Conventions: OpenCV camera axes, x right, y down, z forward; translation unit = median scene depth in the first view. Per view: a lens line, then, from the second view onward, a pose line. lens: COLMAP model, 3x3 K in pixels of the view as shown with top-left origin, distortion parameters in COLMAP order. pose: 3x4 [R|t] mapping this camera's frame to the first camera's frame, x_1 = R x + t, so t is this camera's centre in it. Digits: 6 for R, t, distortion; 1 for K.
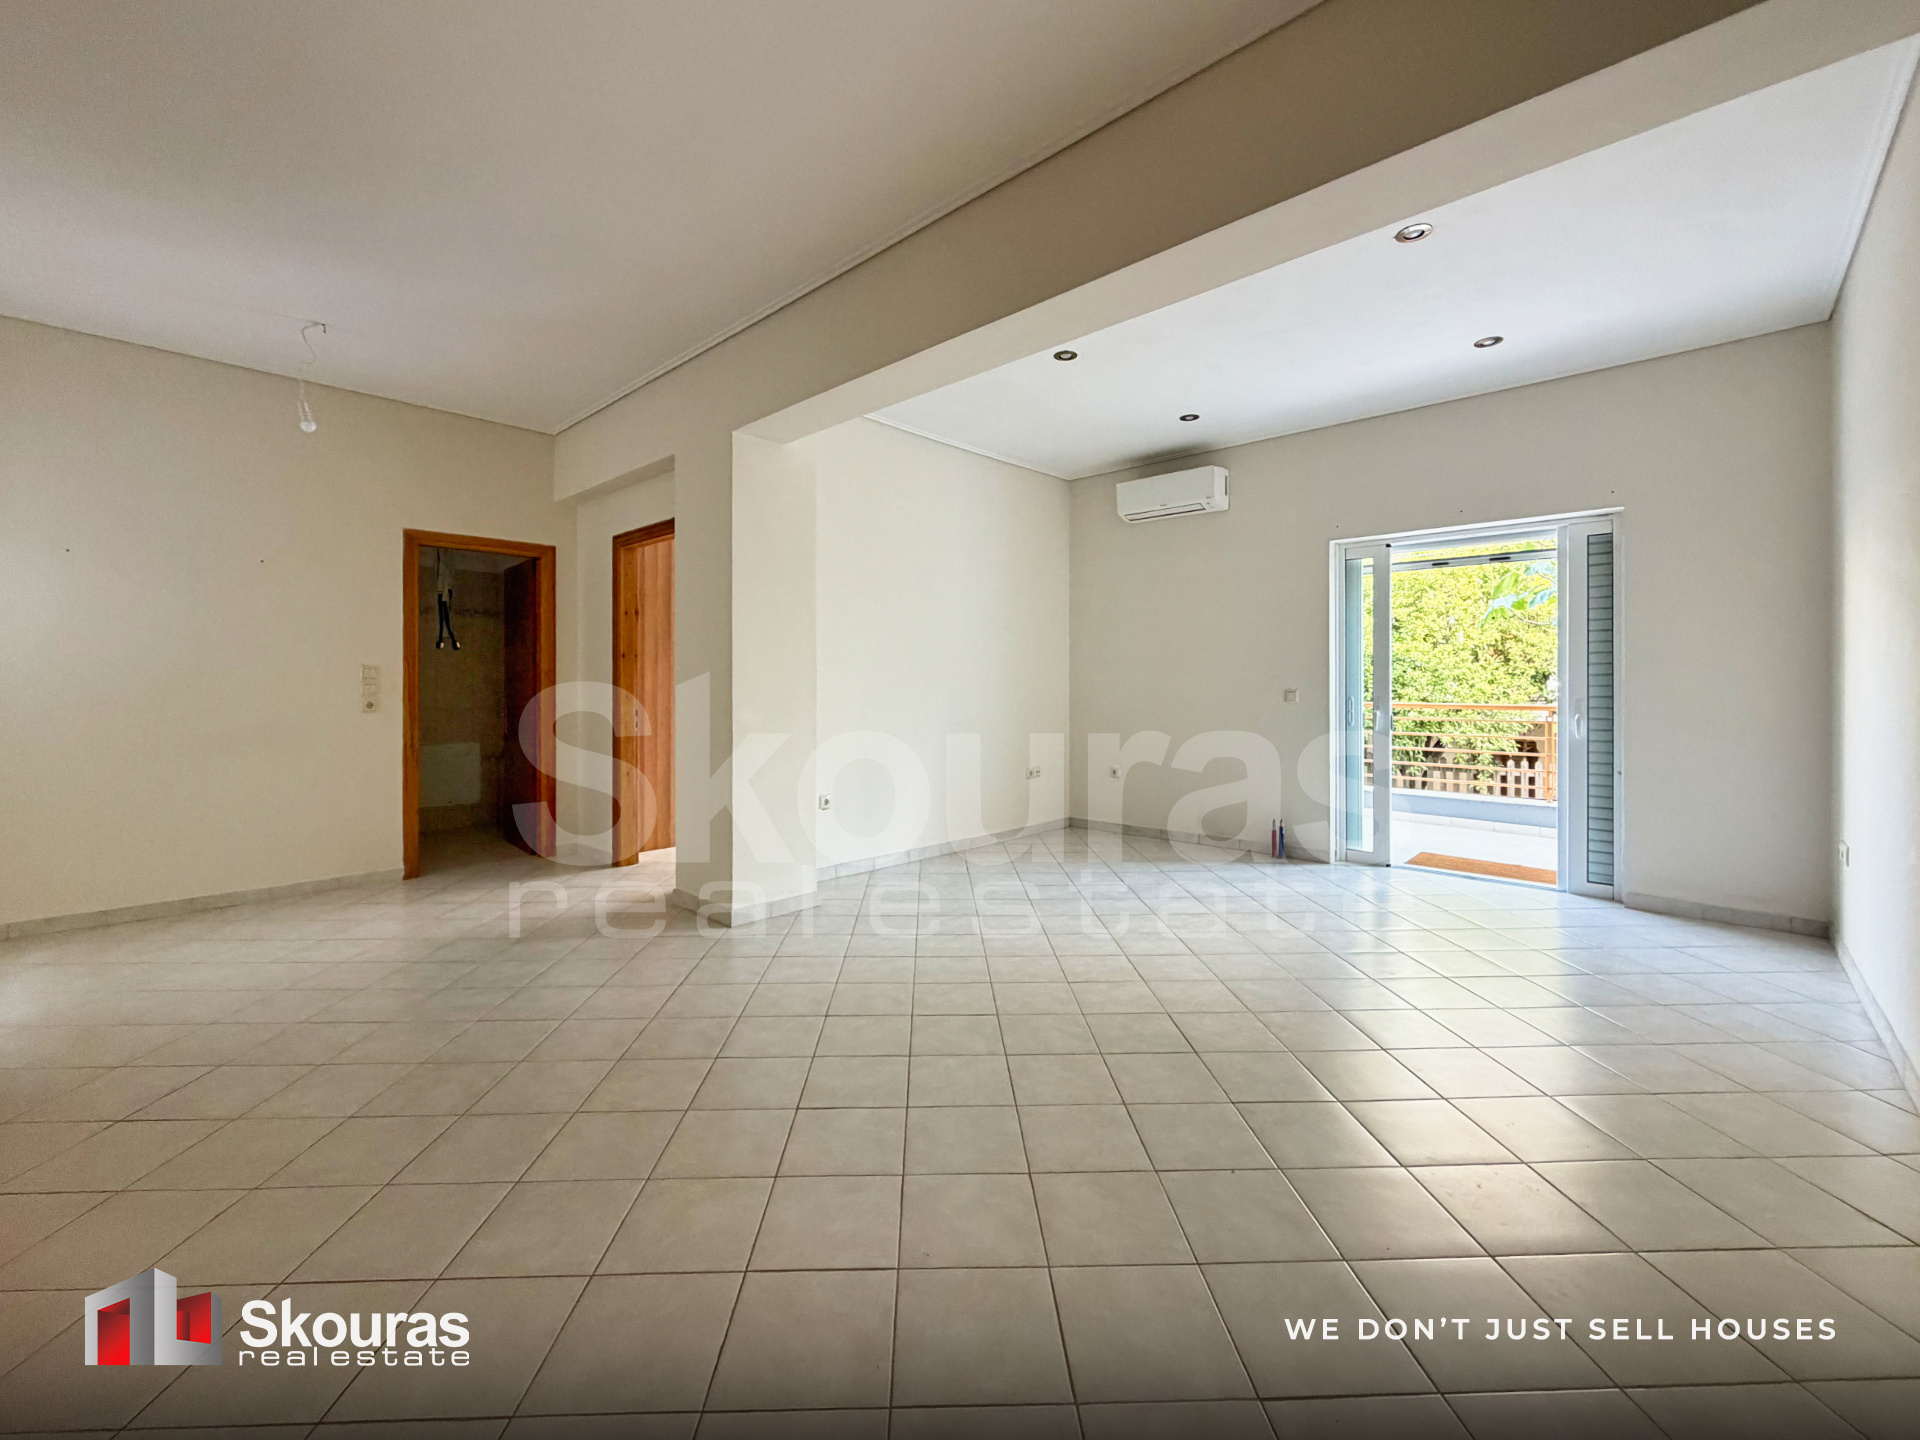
lens RADIAL K [[794.3, 0, 953.4], [0, 794.3, 688.0], [0, 0, 1]] dist [-0.000958, -0.000347]
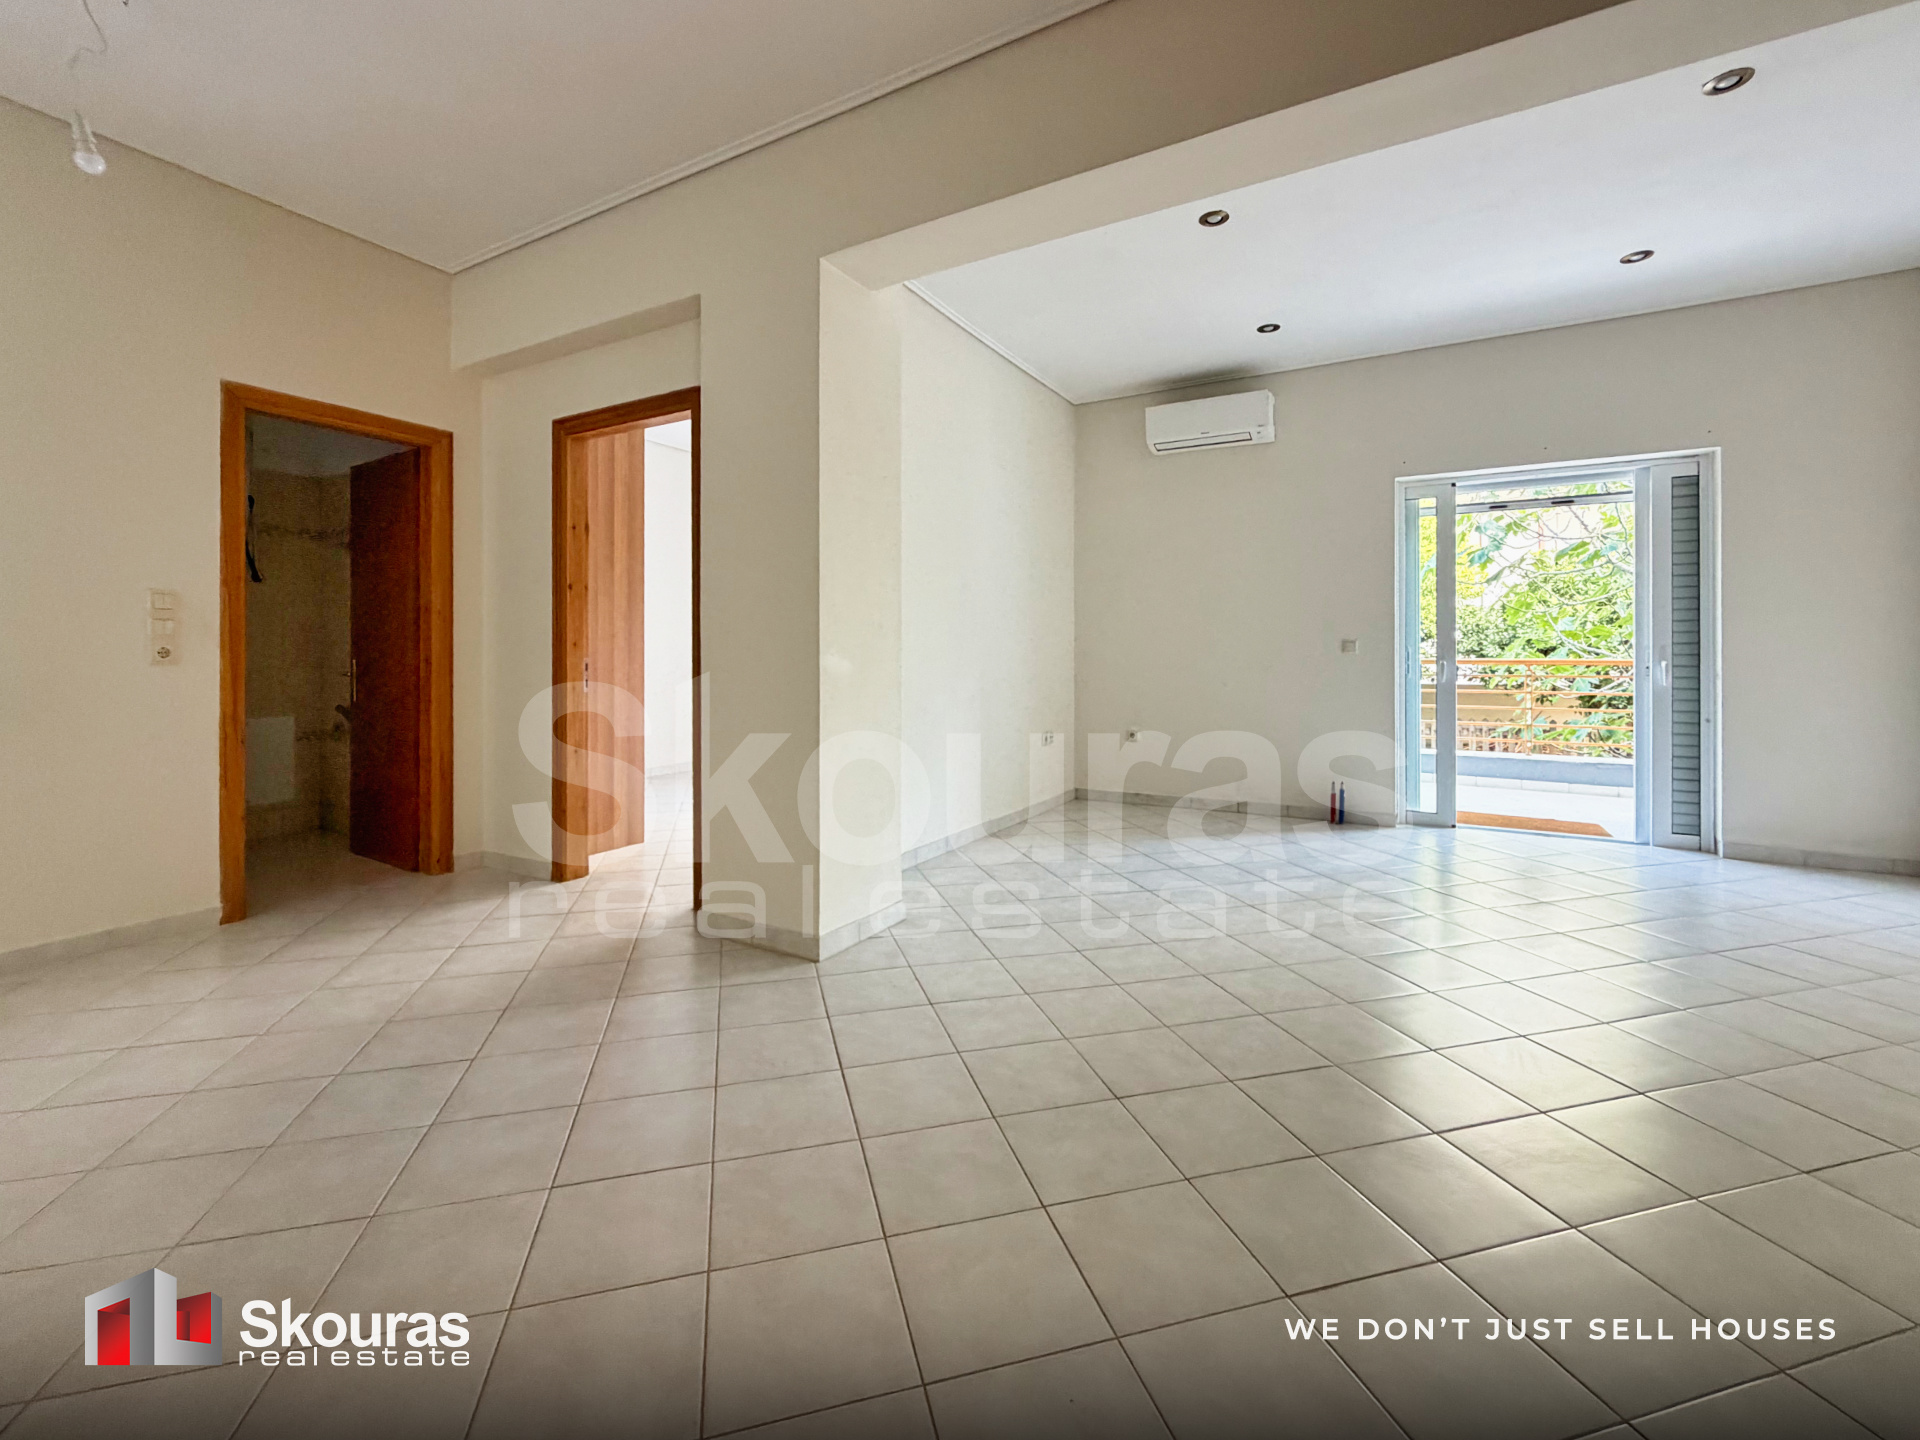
lens RADIAL K [[815.2, 0, 963.2], [0, 815.2, 662.3], [0, 0, 1]] dist [0.013291, -0.008124]
pose [[0.972184, -0.002948, 0.234199, -0.248547], [0.001527, 0.999979, 0.006246, 0.023517], [-0.234212, -0.005715, 0.972169, 0.201139]]
